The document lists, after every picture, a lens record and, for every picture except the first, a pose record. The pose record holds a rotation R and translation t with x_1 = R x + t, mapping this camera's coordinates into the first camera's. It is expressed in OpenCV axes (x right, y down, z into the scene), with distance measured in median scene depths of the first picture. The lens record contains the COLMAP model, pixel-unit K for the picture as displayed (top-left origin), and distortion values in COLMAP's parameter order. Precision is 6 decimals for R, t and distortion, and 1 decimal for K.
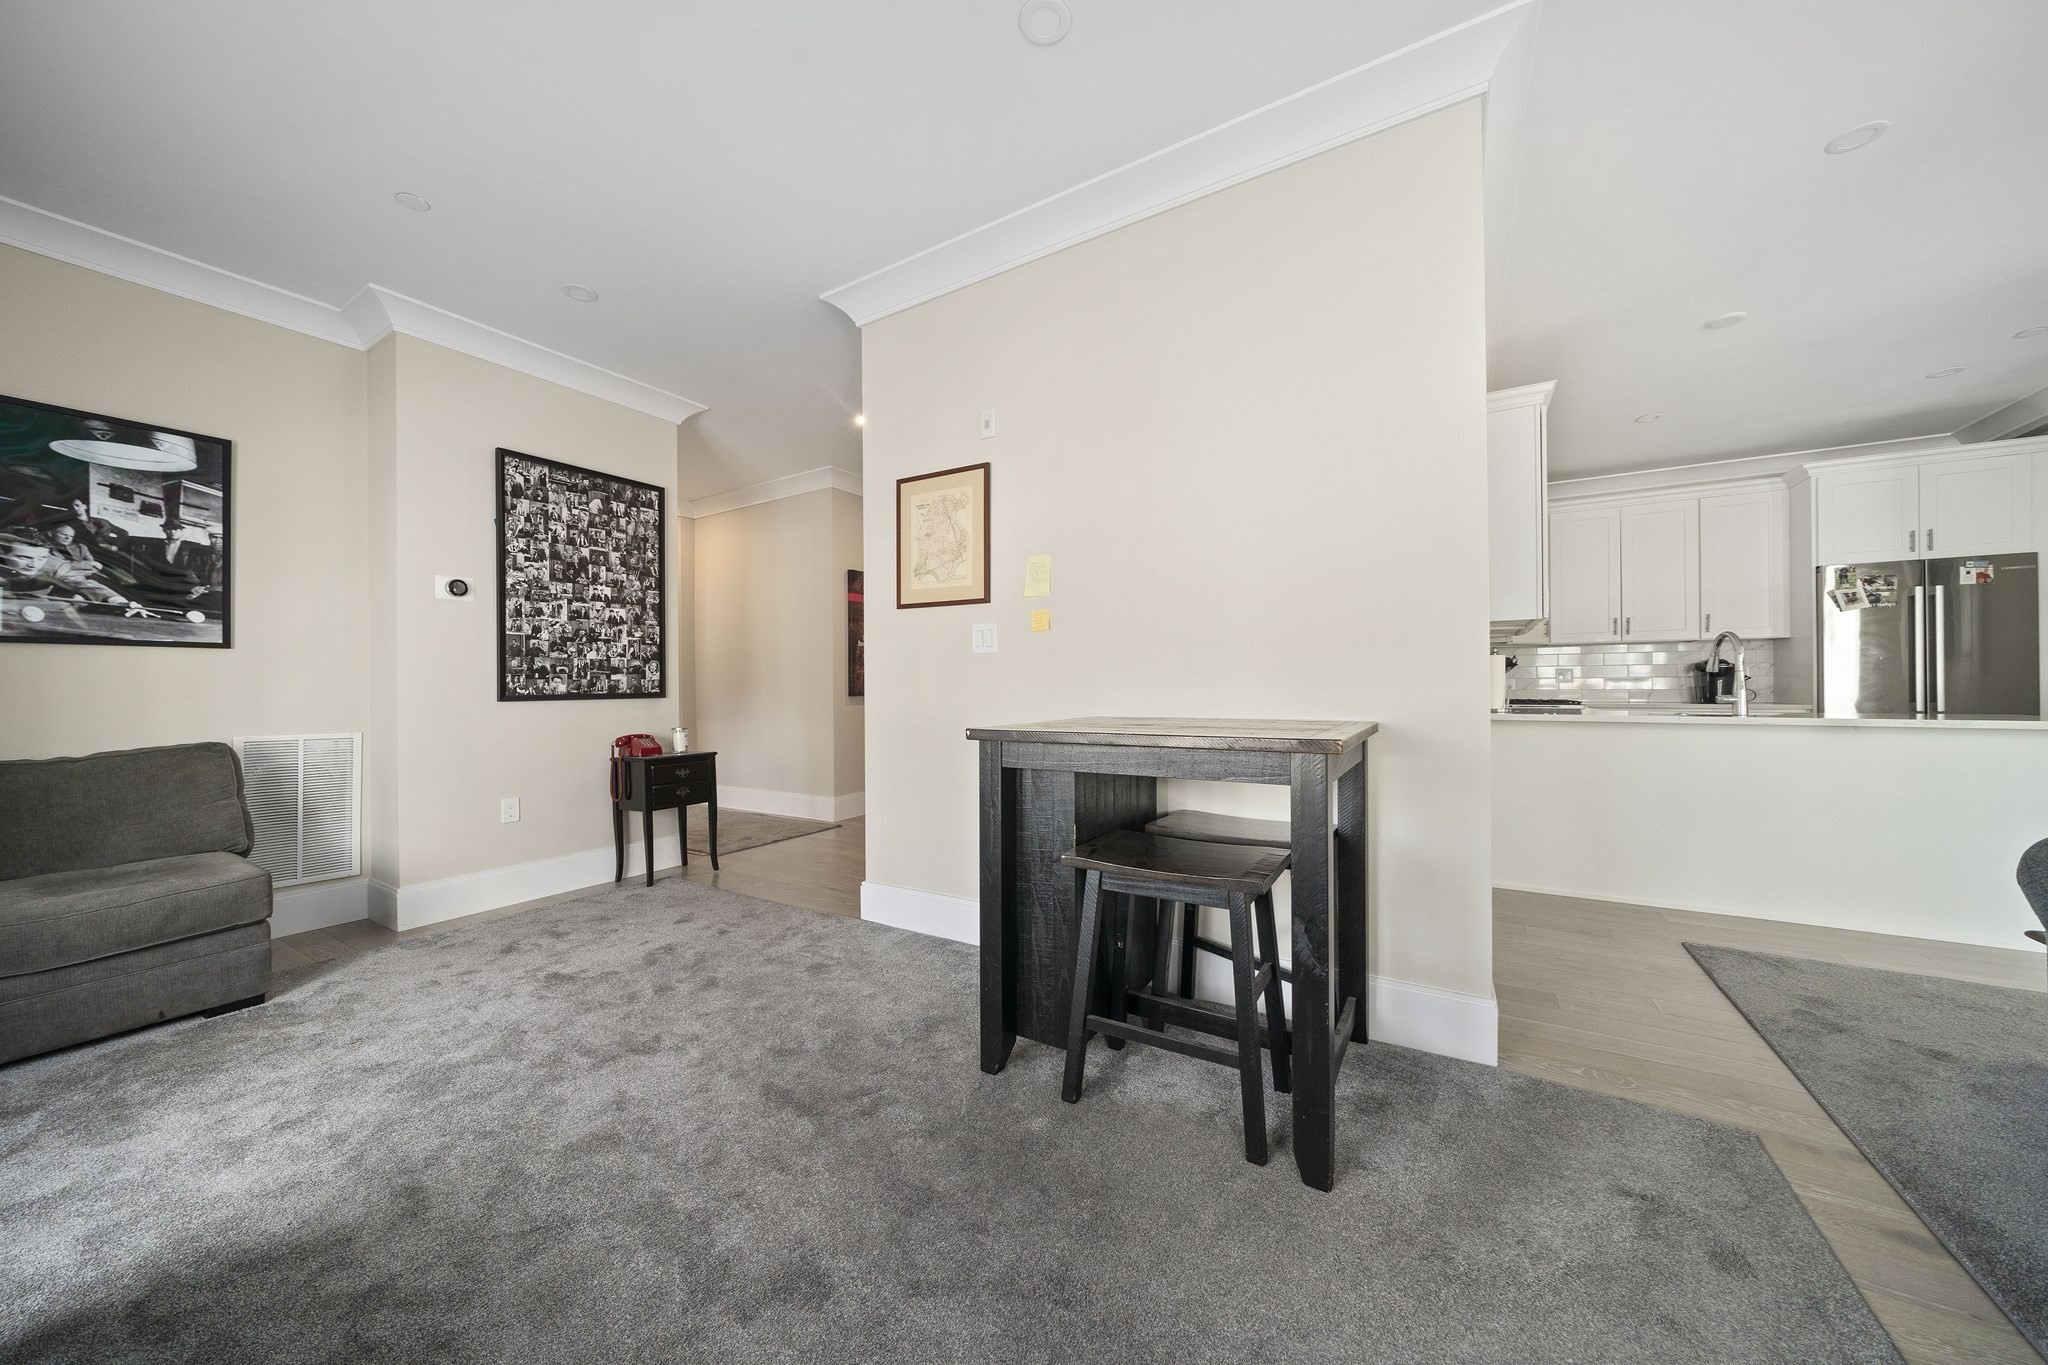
lens RADIAL K [[699.9, 0, 1024.2], [0, 699.9, 681.3], [0, 0, 1]] dist [-0.006447, 0.000002]
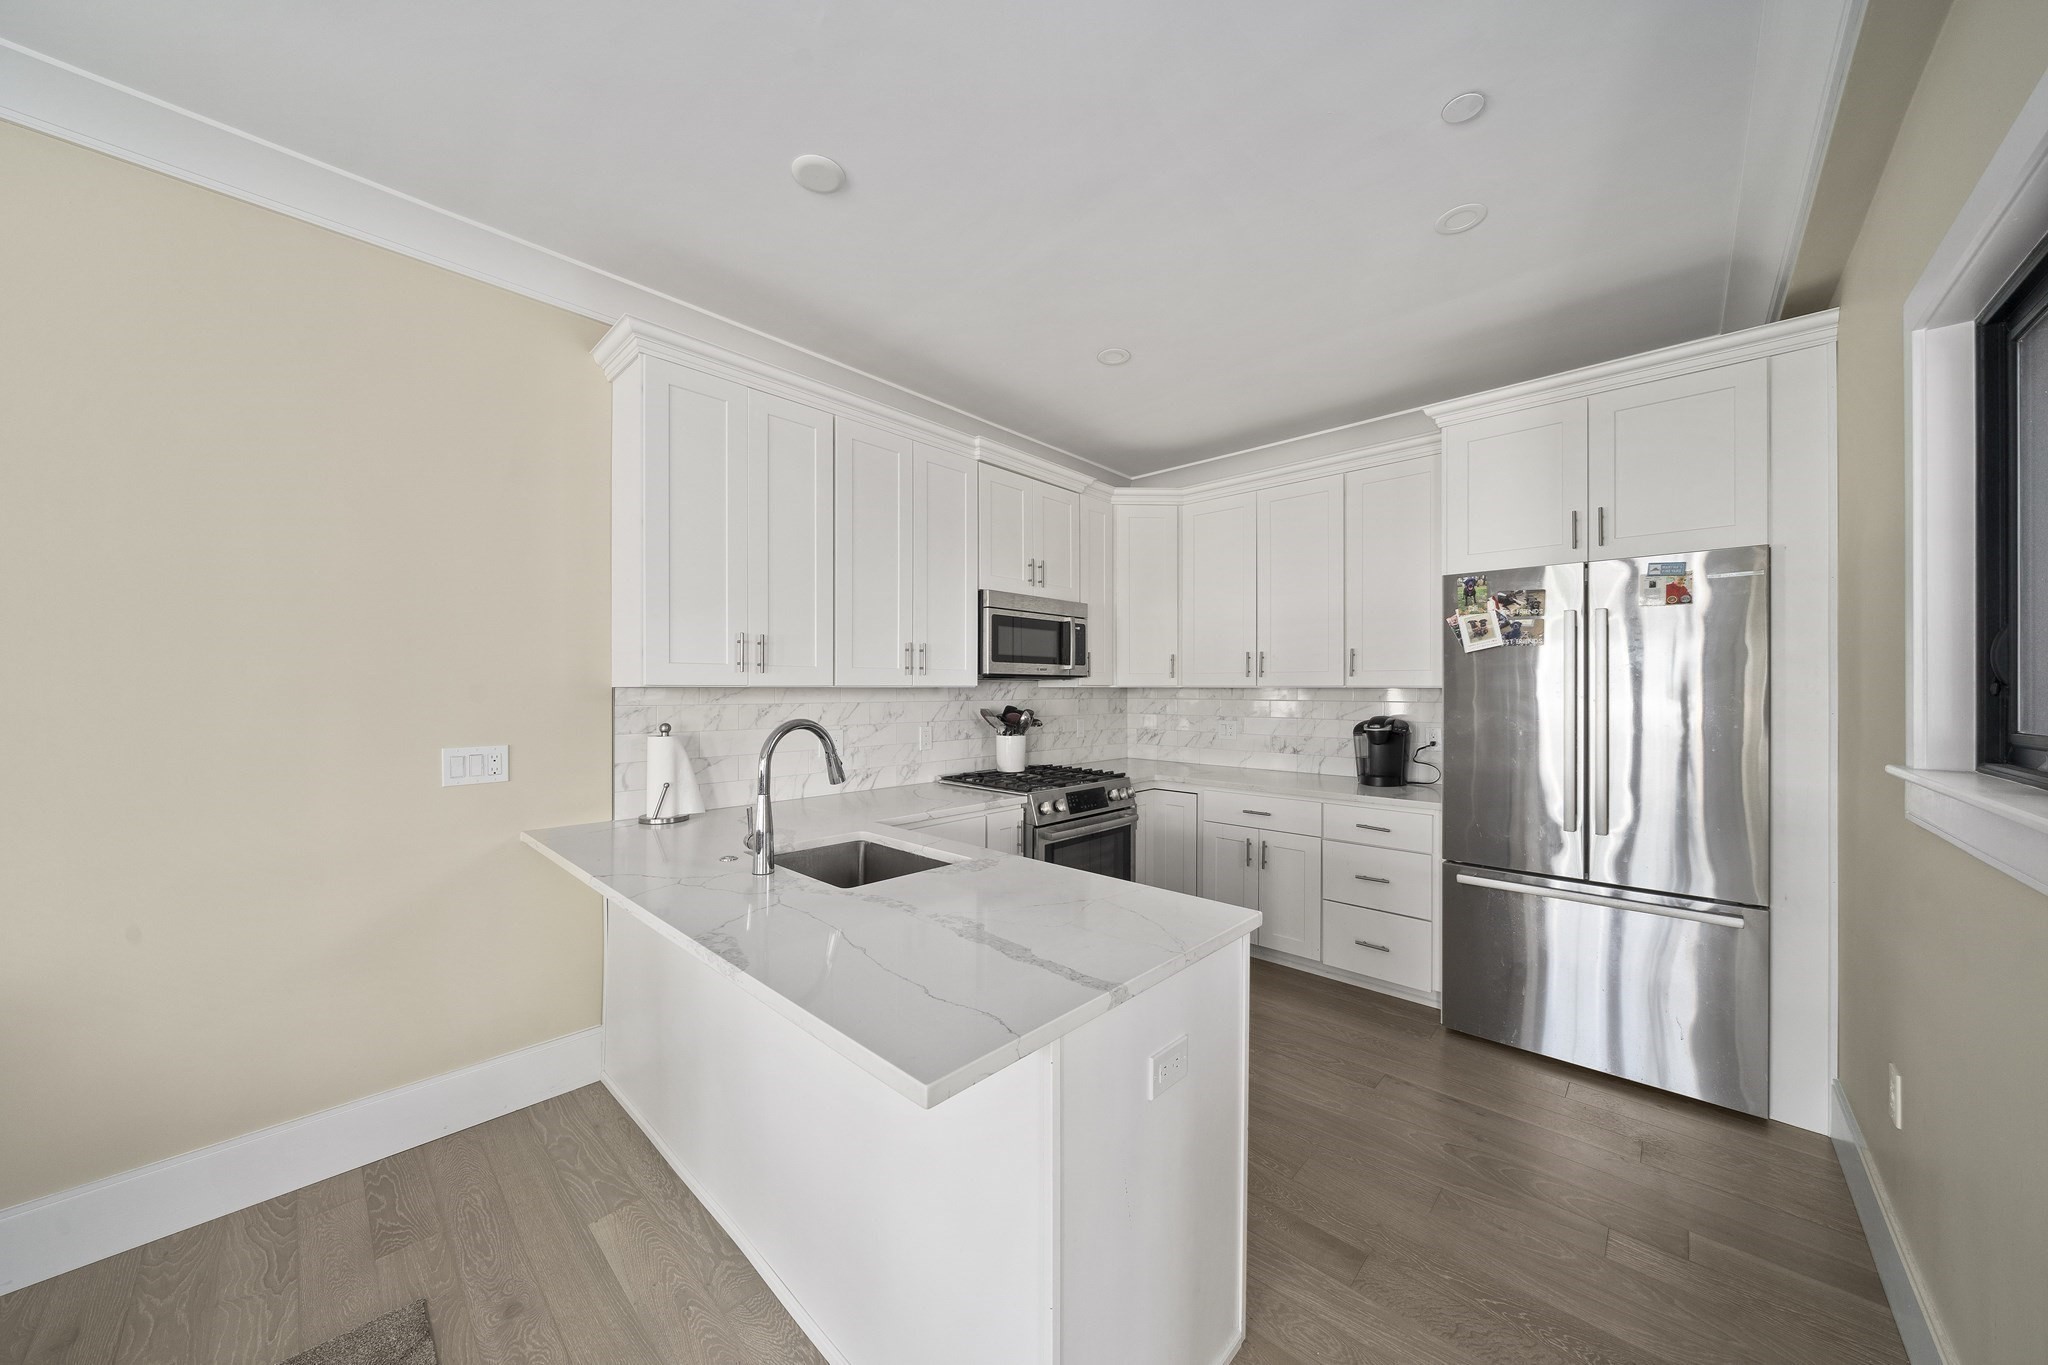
lens RADIAL K [[699.9, 0, 1024.1], [0, 699.9, 677.7], [0, 0, 1]] dist [-0.006447, 0.000002]
pose [[0.976870, 0.001255, -0.213829, 0.960544], [-0.002362, 0.999985, -0.004919, -0.076804], [0.213820, 0.005310, 0.976859, 0.344755]]
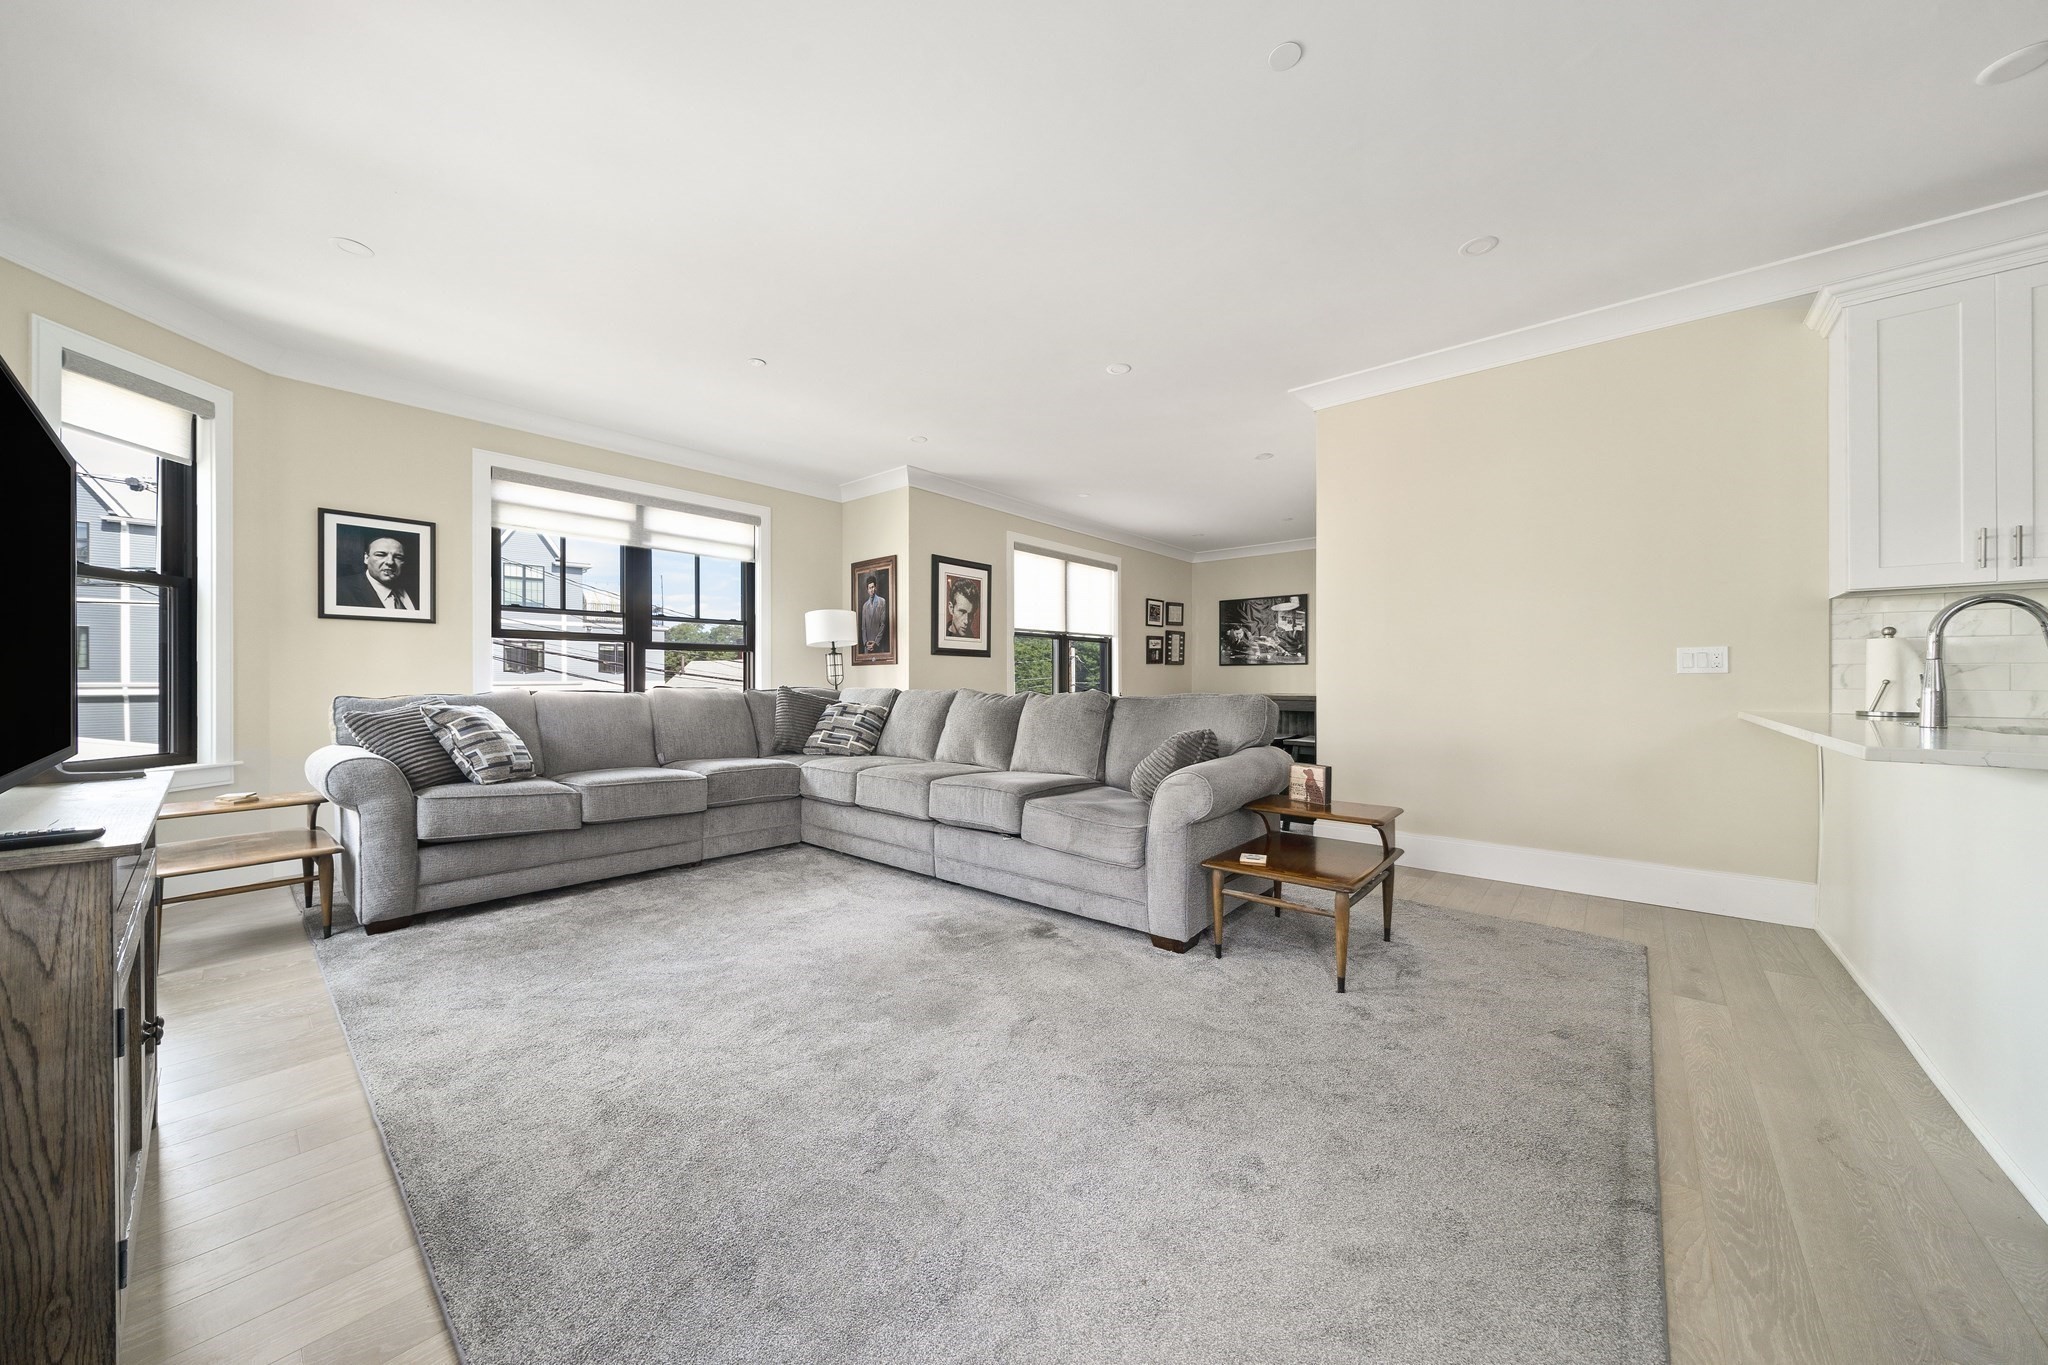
lens RADIAL K [[699.9, 0, 1024.6], [0, 699.9, 681.0], [0, 0, 1]] dist [-0.006447, 0.000002]
pose [[-0.163379, 0.009545, -0.986517, 1.262858], [0.001314, 0.999954, 0.009458, -0.005258], [0.986563, 0.000249, -0.163384, 0.194415]]
